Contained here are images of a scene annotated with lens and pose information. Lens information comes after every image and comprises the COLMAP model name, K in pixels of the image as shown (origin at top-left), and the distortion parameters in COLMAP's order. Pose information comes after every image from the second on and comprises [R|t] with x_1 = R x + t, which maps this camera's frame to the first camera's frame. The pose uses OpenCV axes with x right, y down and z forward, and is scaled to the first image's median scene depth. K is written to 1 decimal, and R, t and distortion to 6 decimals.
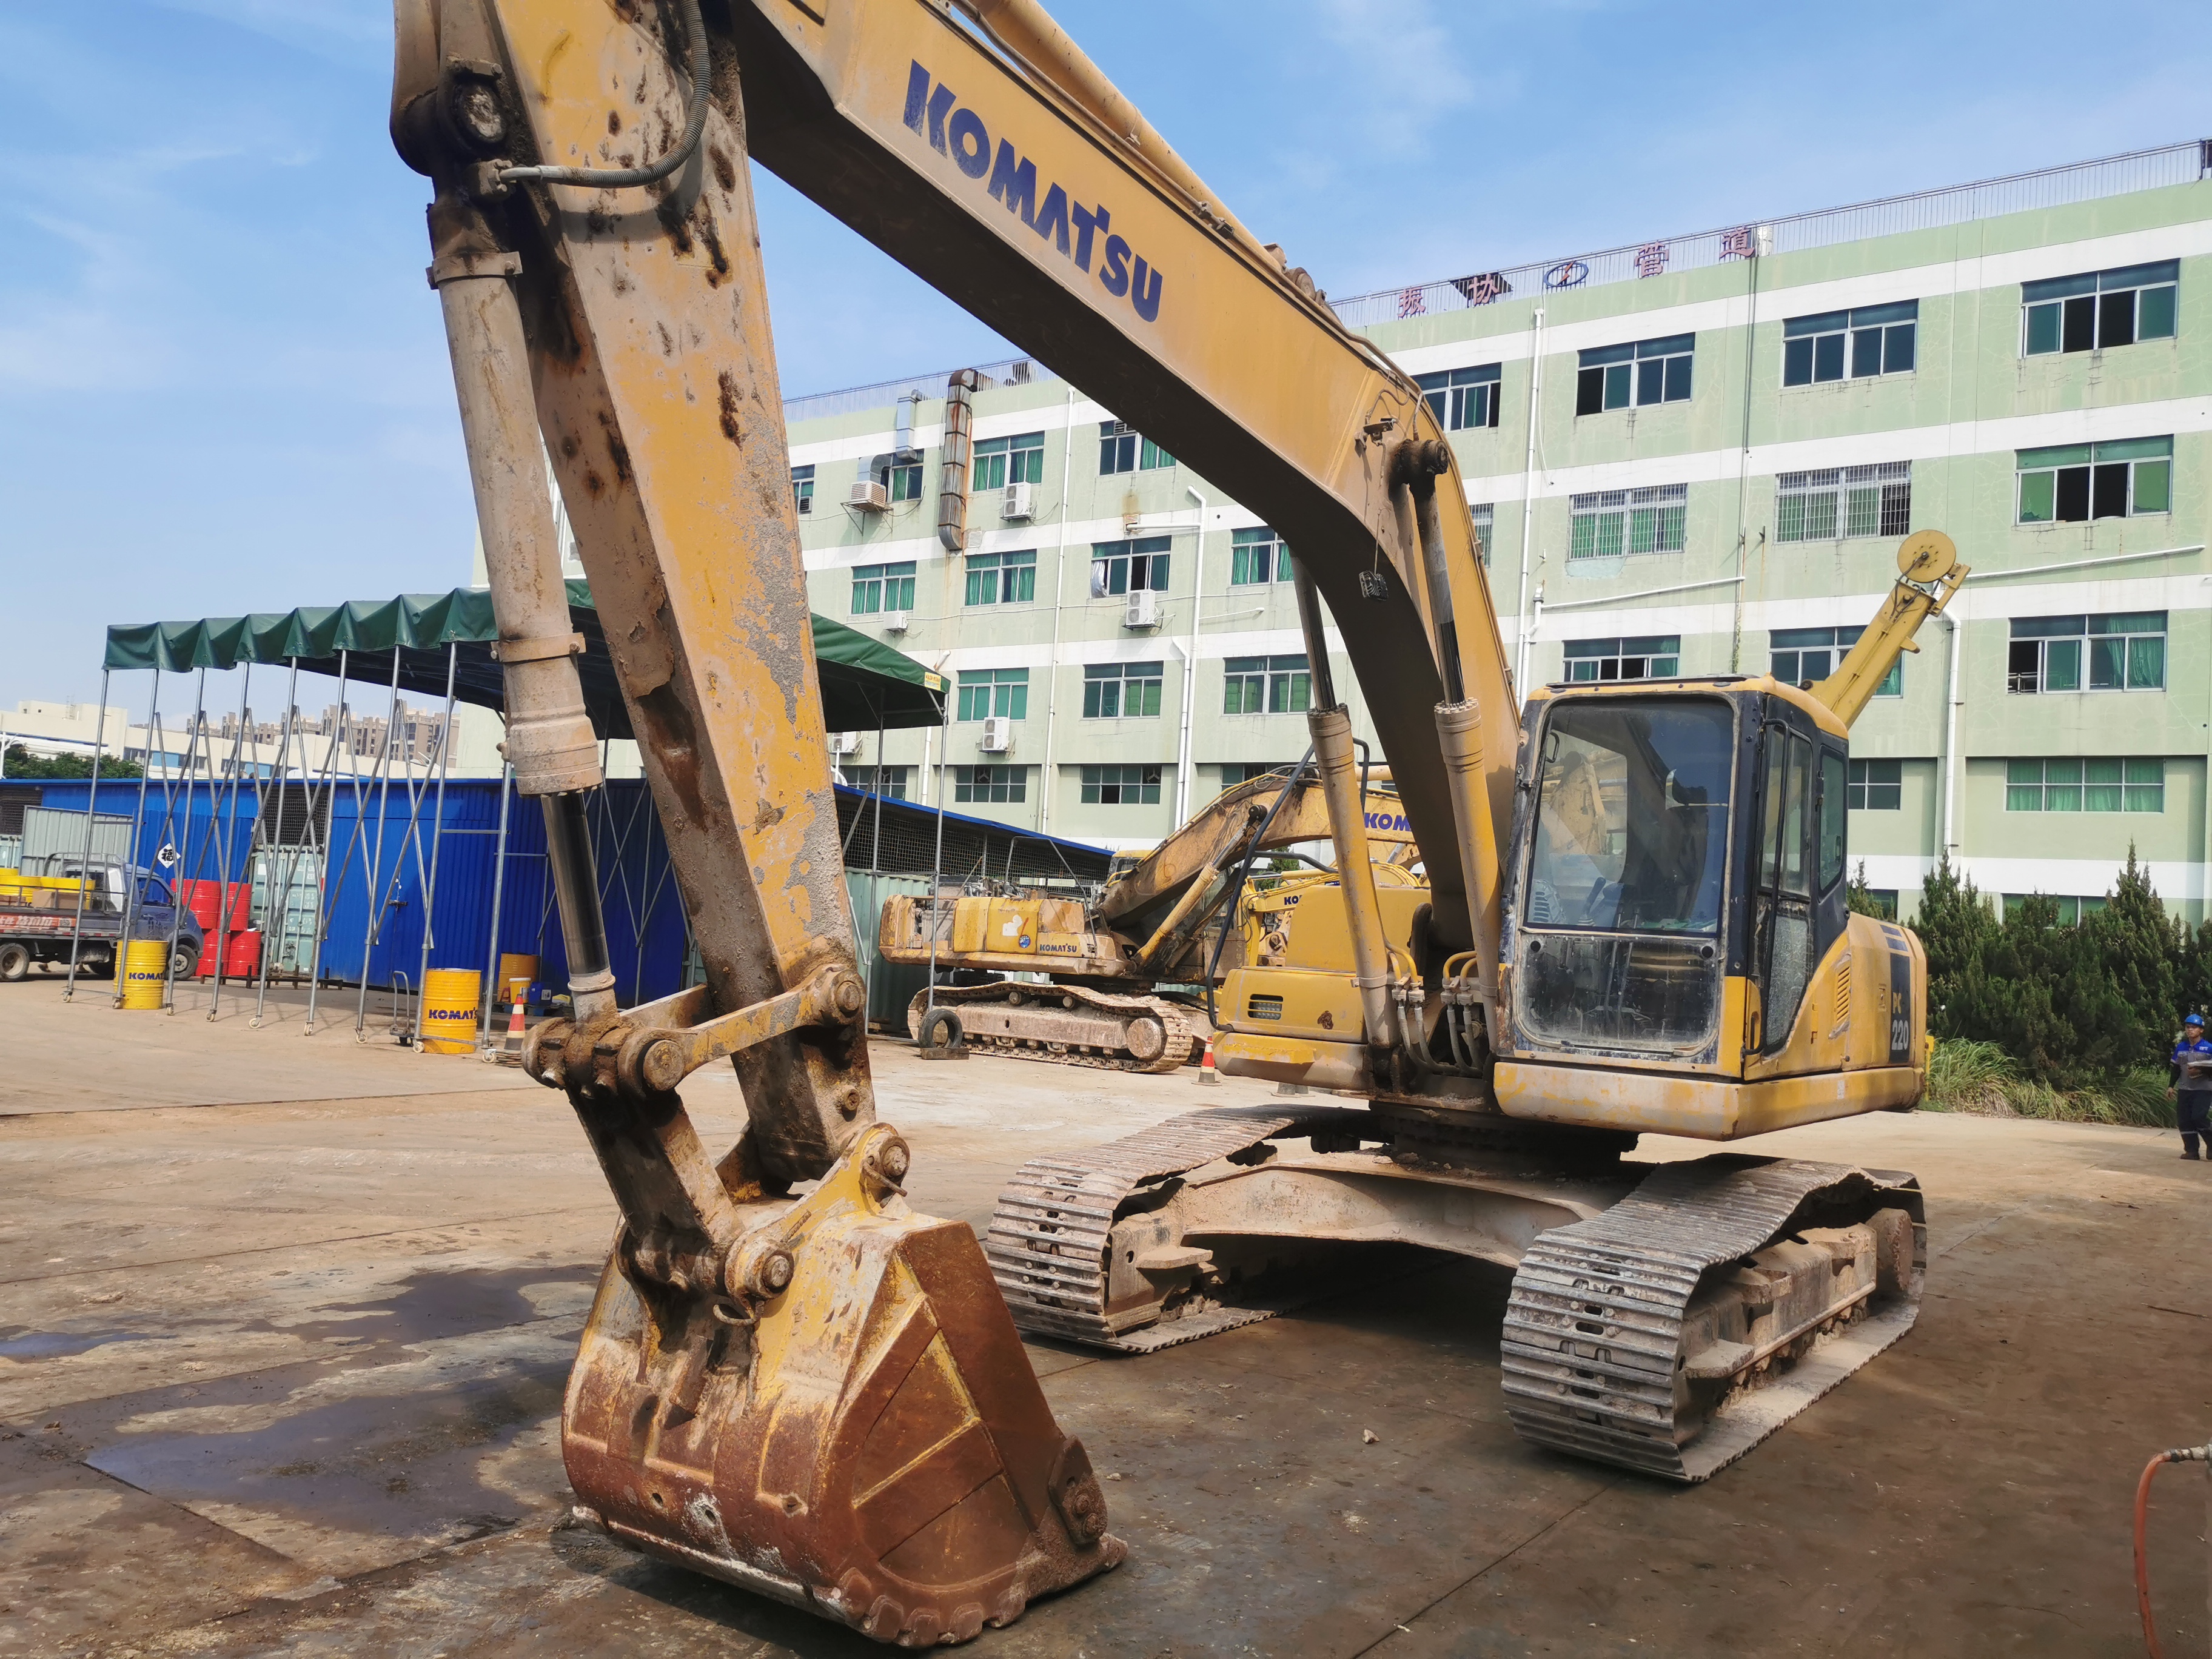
lens RADIAL K [[1735.3, 0, 1094.7], [0, 1735.3, 835.8], [0, 0, 1]] dist [0.060812, -0.067449]
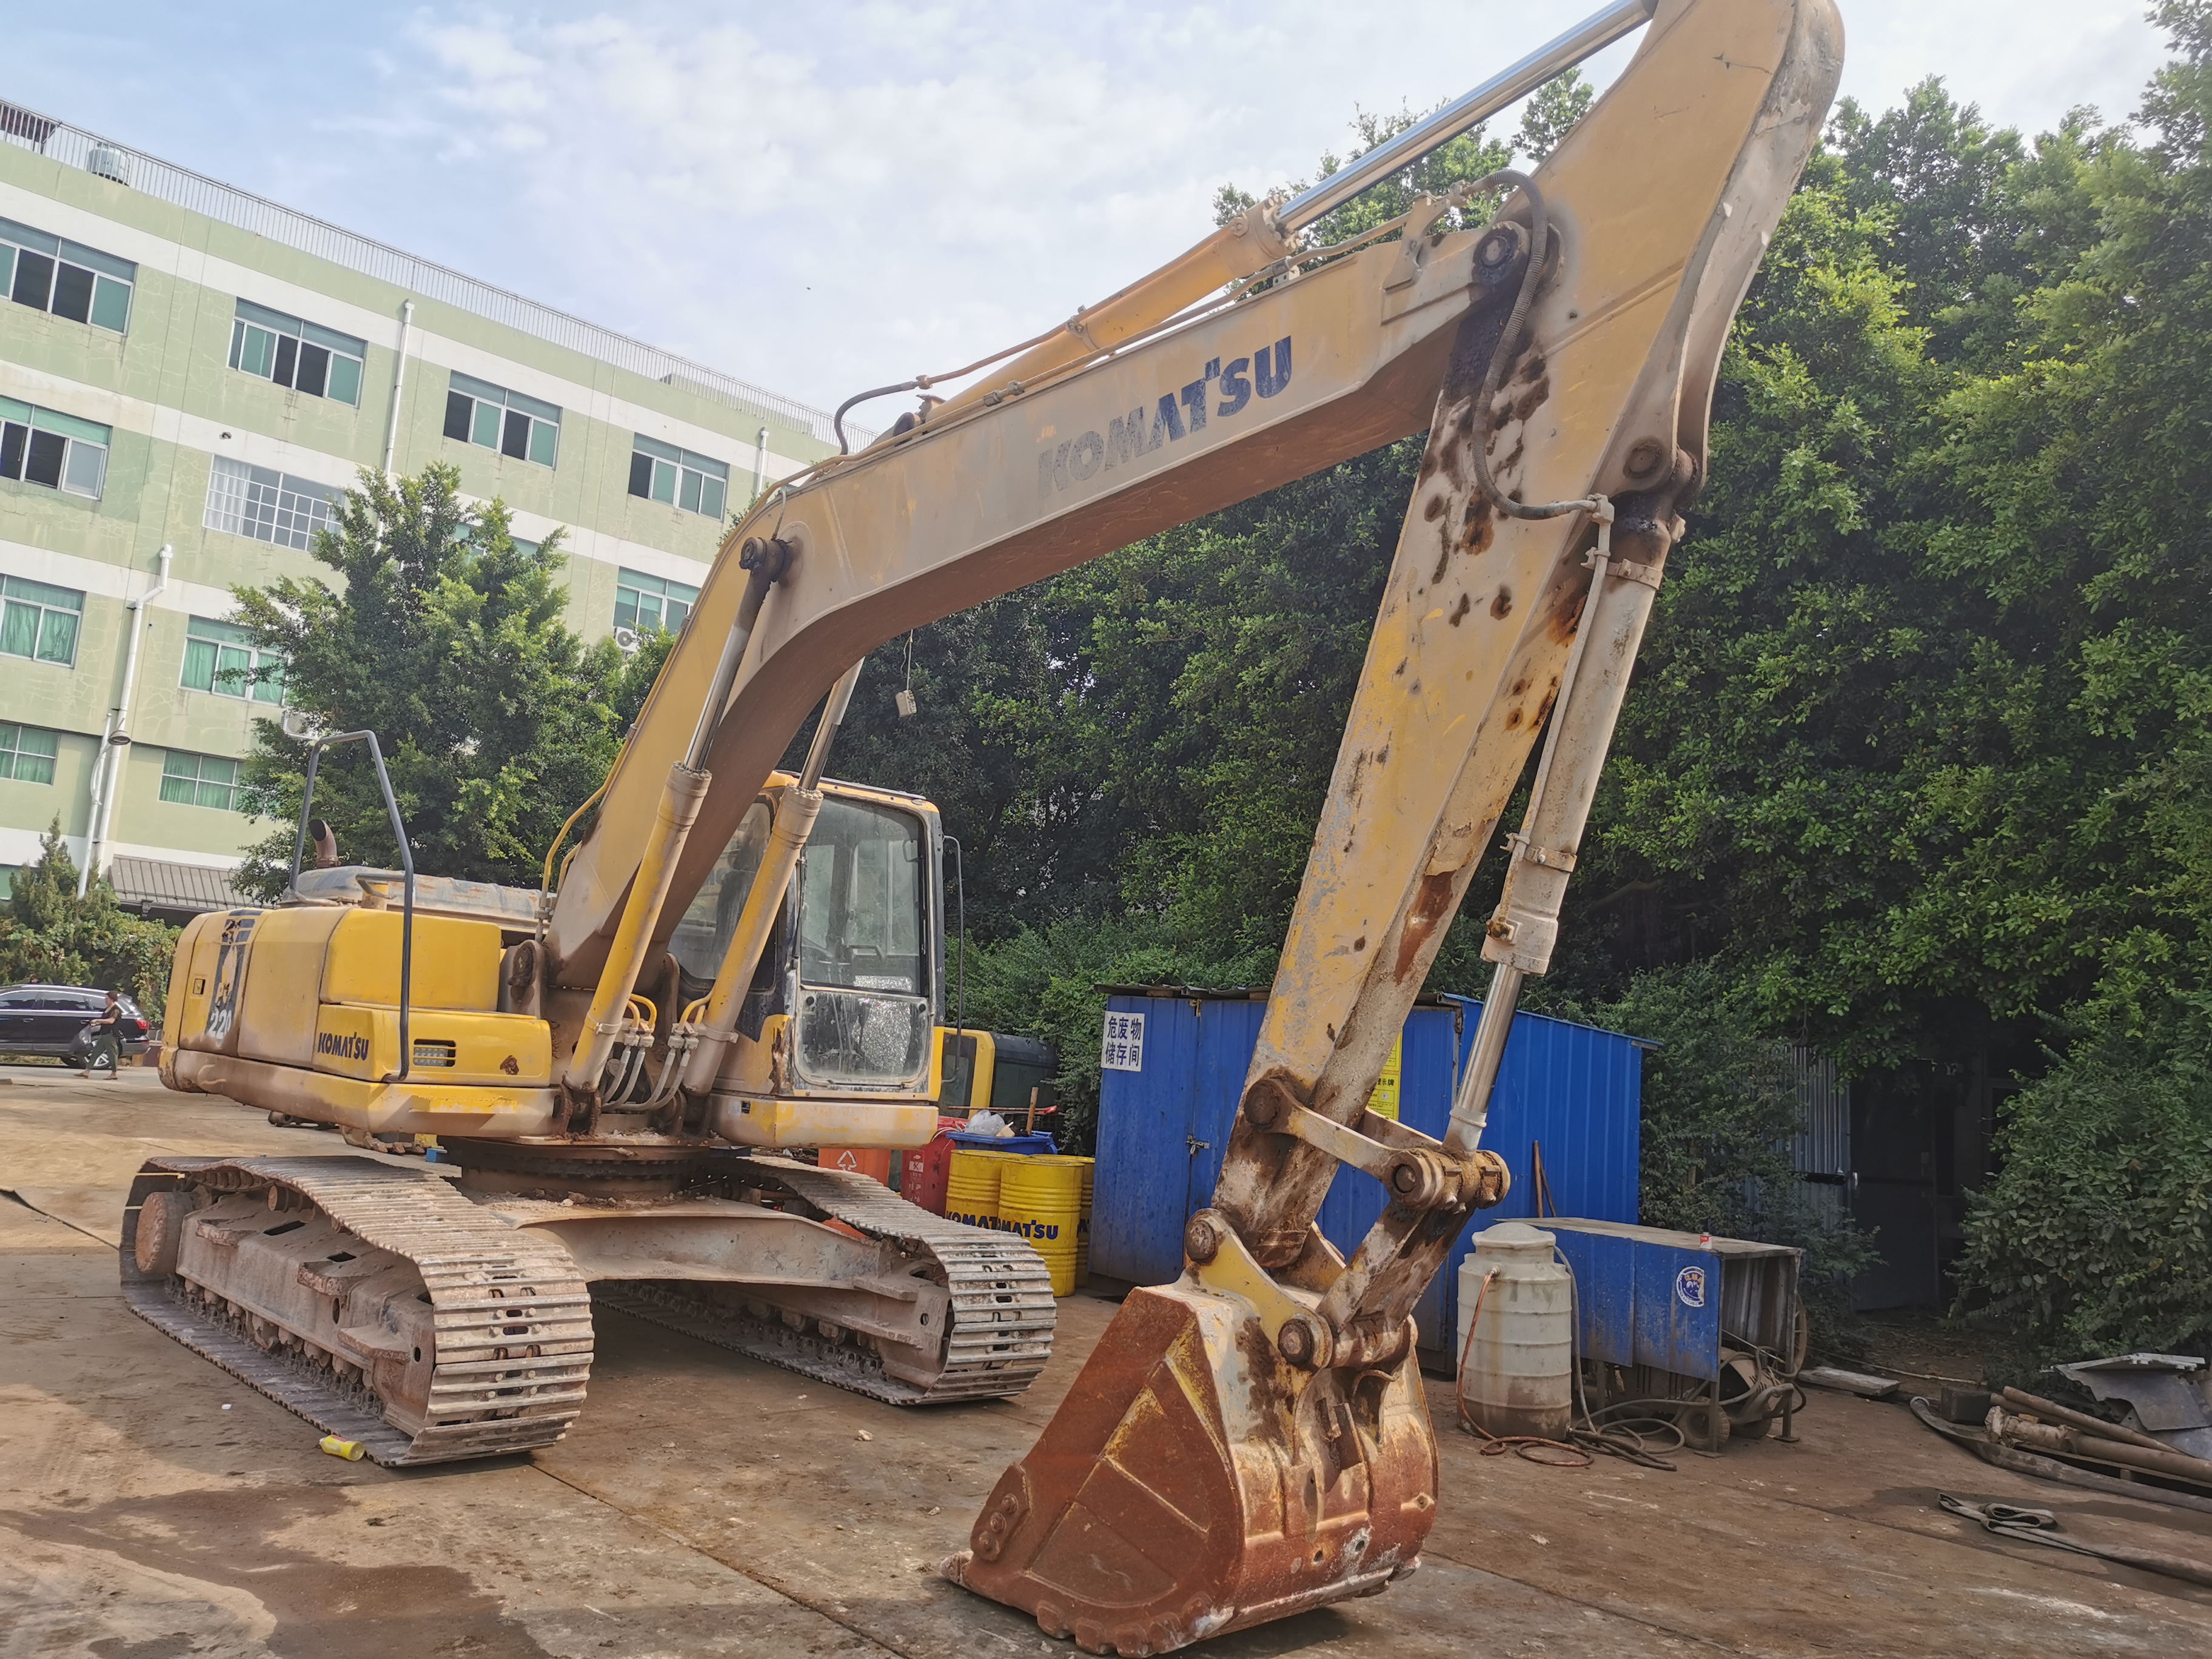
lens RADIAL K [[1754.6, 0, 1106.0], [0, 1754.6, 829.5], [0, 0, 1]] dist [0.058977, 0.000119]
pose [[0.173089, 0.079354, 0.981704, -0.859251], [-0.123292, 0.990654, -0.058339, -0.006773], [-0.977159, -0.110939, 0.181255, 0.574518]]
